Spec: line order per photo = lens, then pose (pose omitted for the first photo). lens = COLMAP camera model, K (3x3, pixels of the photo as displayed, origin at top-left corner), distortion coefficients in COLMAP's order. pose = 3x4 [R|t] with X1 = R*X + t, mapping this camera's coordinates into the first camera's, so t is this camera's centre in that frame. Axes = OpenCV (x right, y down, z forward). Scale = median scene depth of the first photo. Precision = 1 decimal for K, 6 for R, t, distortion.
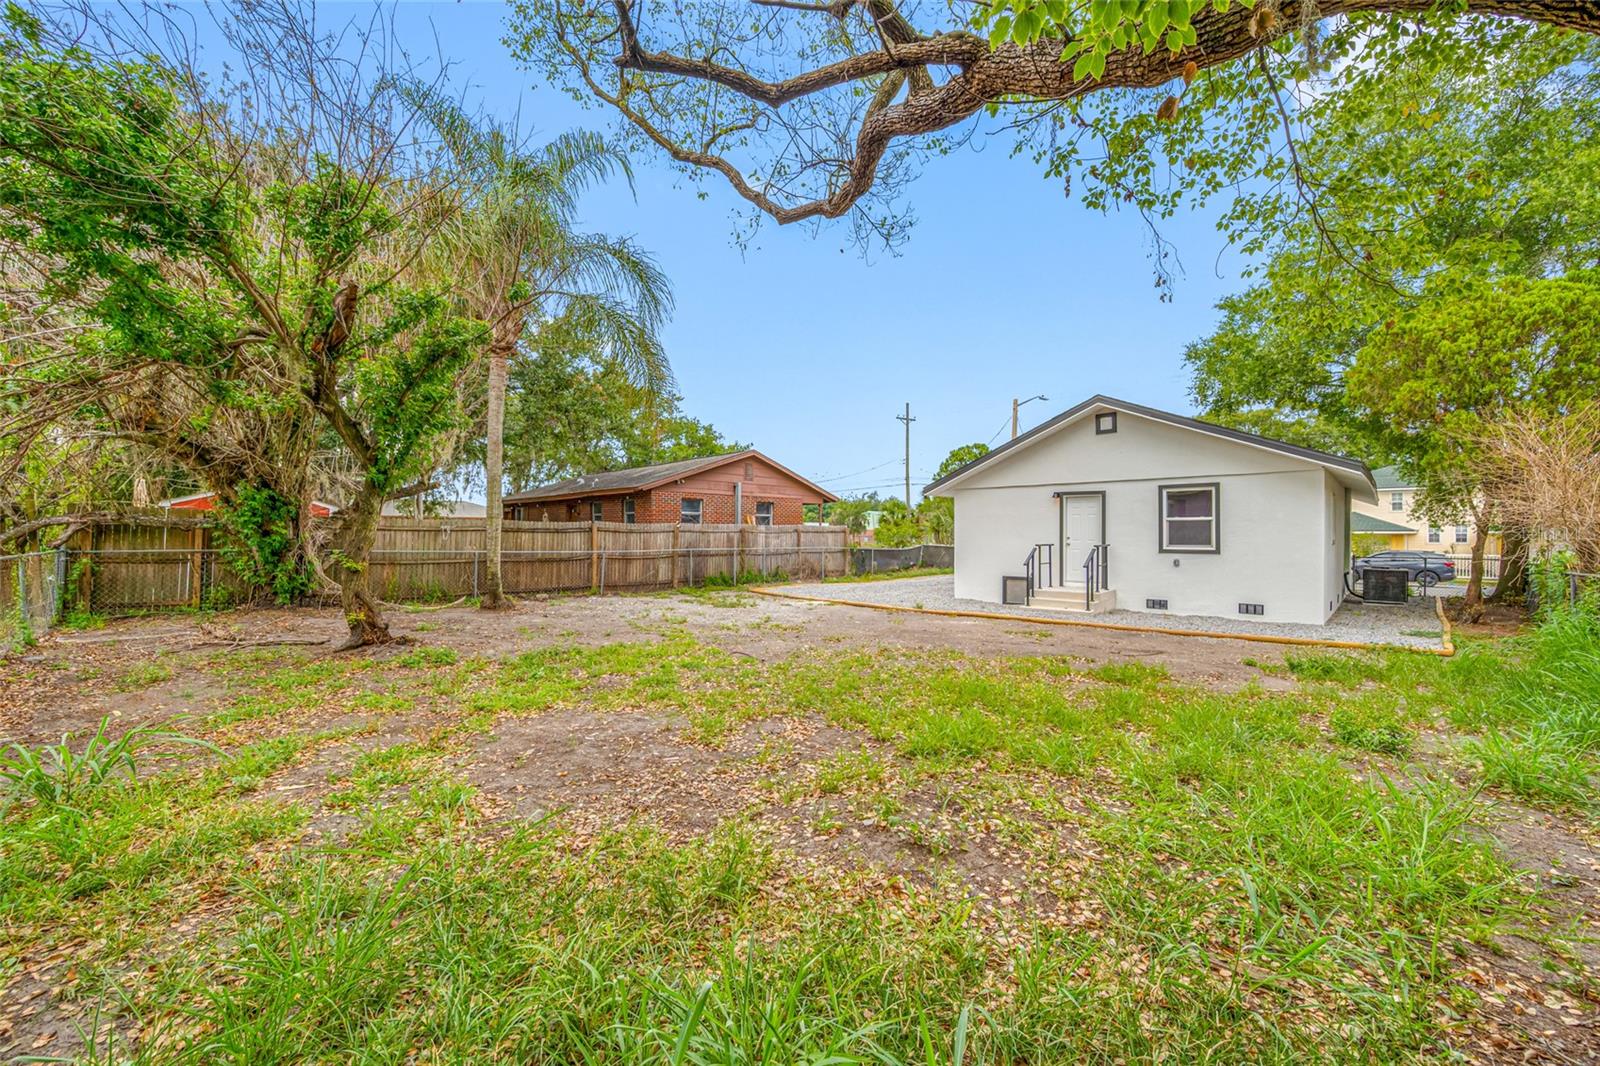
lens RADIAL K [[630.8, 0, 802.9], [0, 630.8, 536.8], [0, 0, 1]] dist [-0.001950, -0.000473]
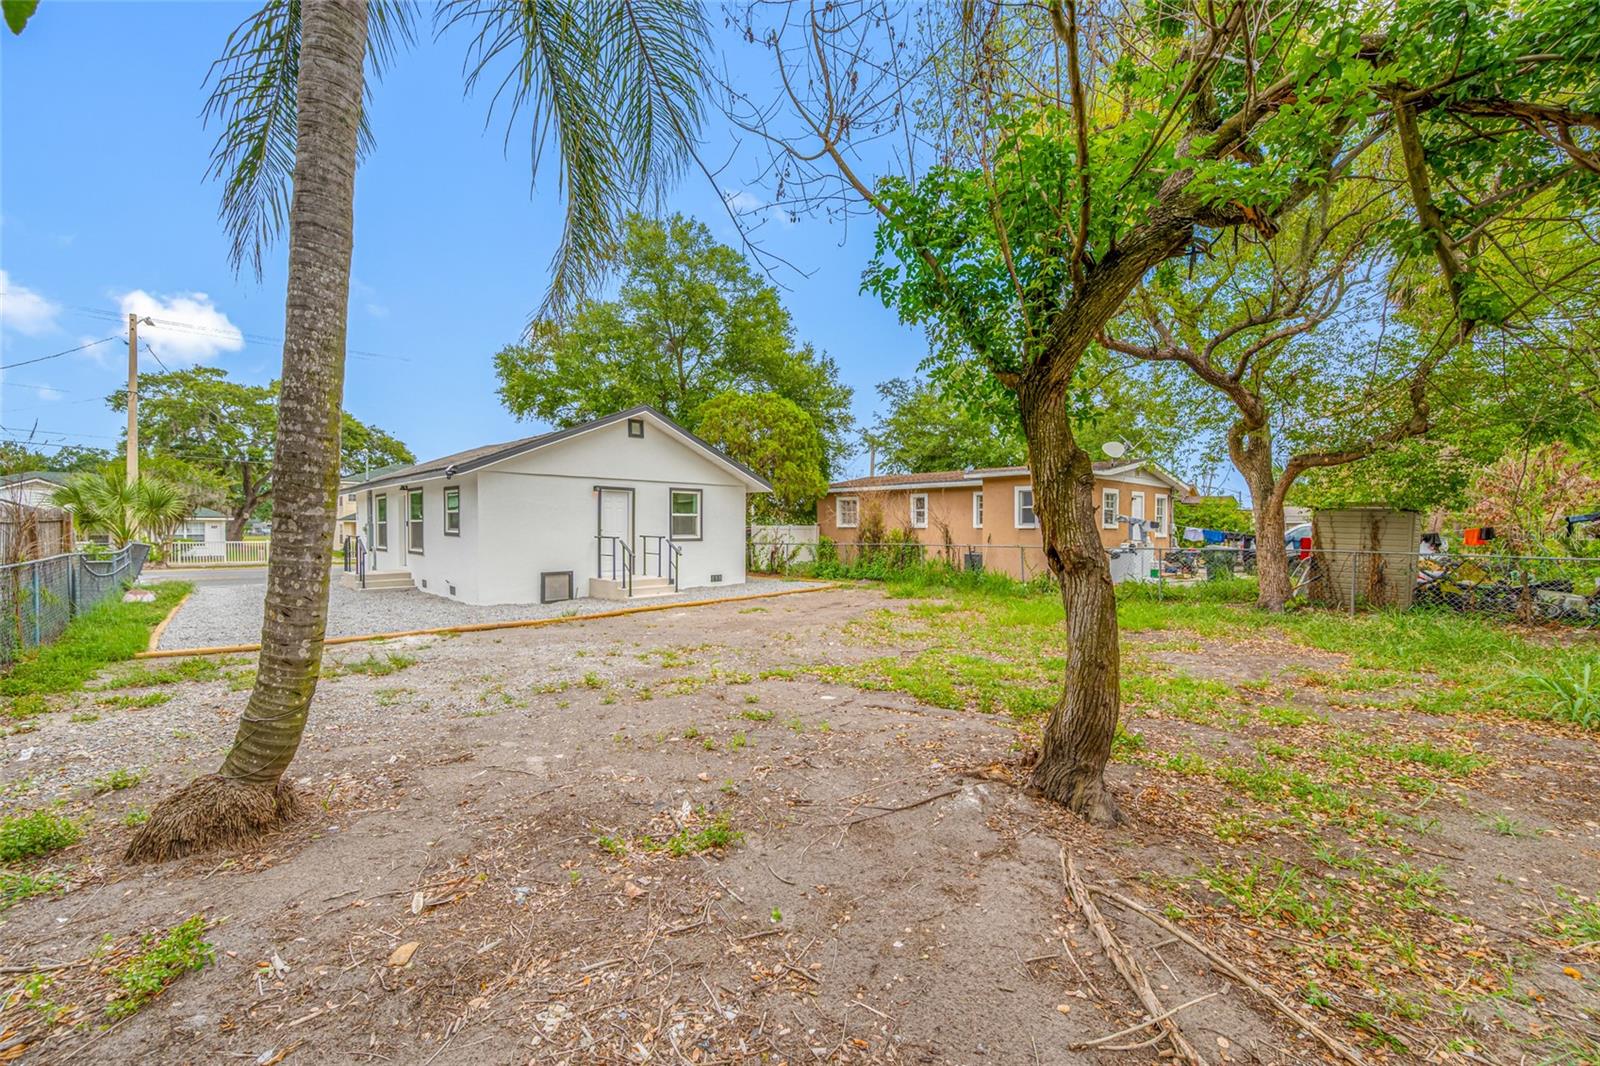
lens RADIAL K [[630.8, 0, 802.9], [0, 630.8, 536.8], [0, 0, 1]] dist [-0.001950, -0.000473]
pose [[0.031384, -0.020191, 0.999303, -0.552158], [0.000071, 0.999796, 0.020199, -0.007478], [-0.999507, -0.000563, 0.031379, 0.573289]]
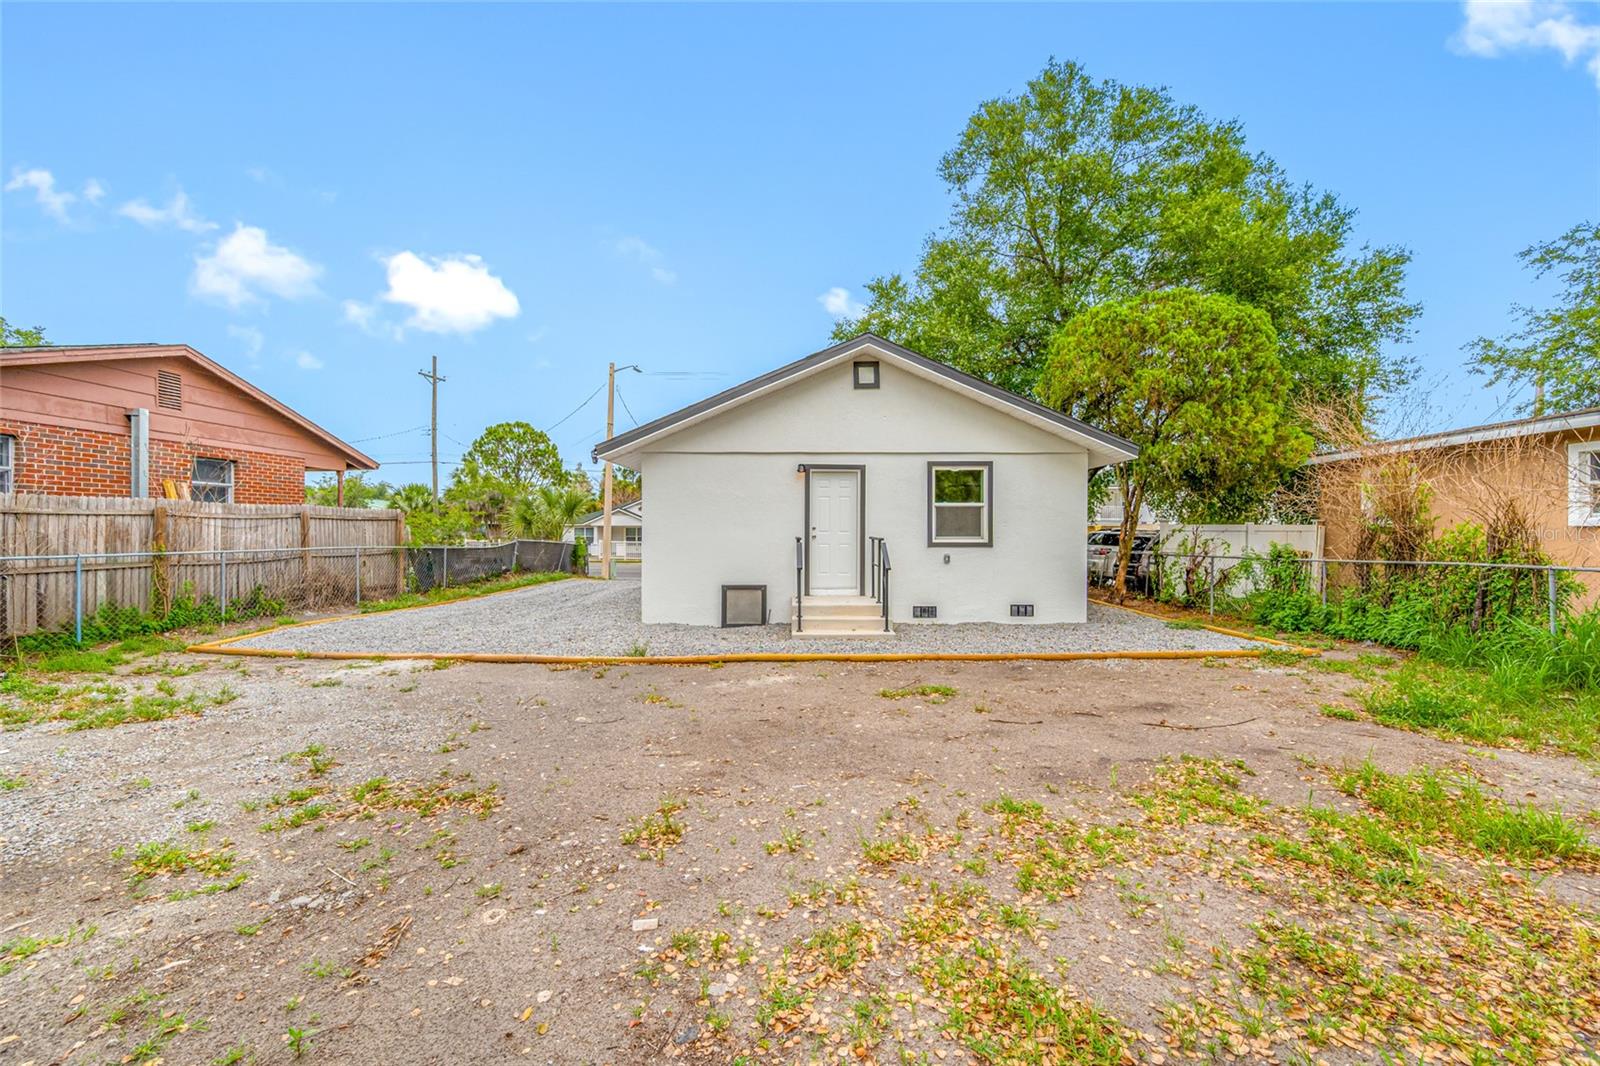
lens RADIAL K [[630.8, 0, 802.9], [0, 630.8, 536.8], [0, 0, 1]] dist [-0.001950, -0.000473]
pose [[0.739530, -0.006829, 0.673089, -0.068180], [0.001048, 0.999959, 0.008993, 0.004426], [-0.673122, -0.005945, 0.739507, 0.427924]]
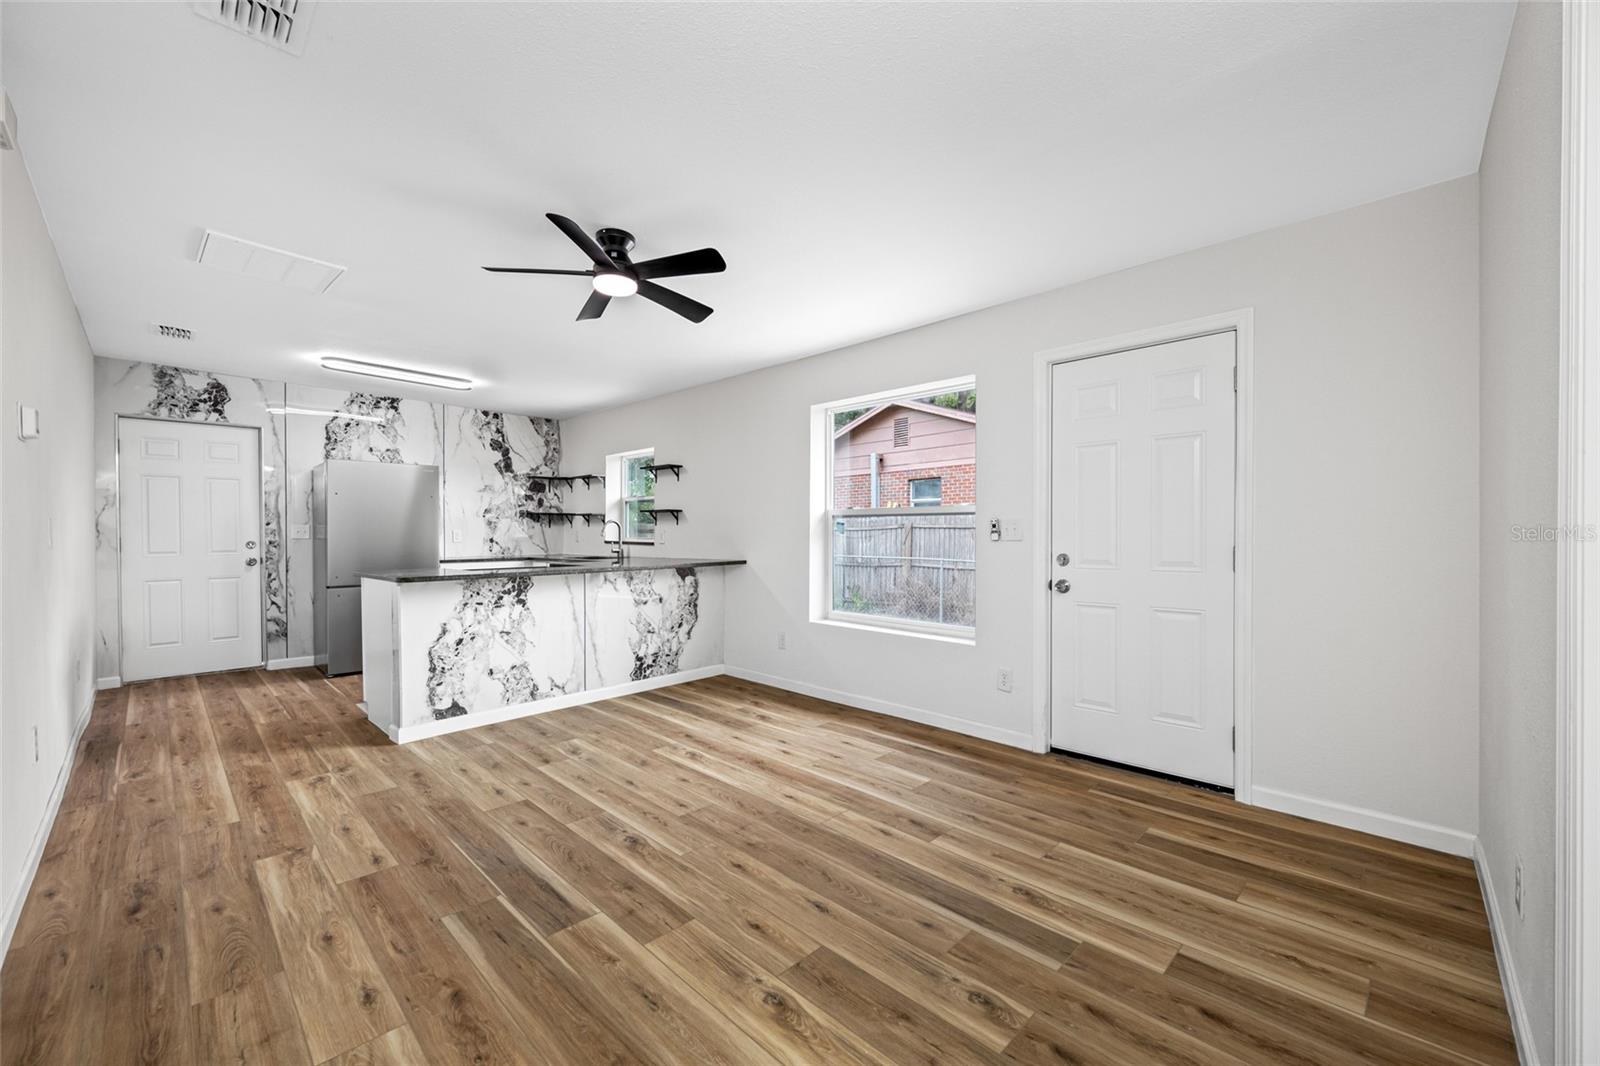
lens RADIAL K [[630.9, 0, 814.3], [0, 630.9, 536.3], [0, 0, 1]] dist [-0.000078, -0.000299]
pose [[-0.005577, 0.004058, -0.999976, 0.686947], [-0.004165, 0.999983, 0.004081, -0.003887], [0.999976, 0.004188, -0.005560, 1.188638]]
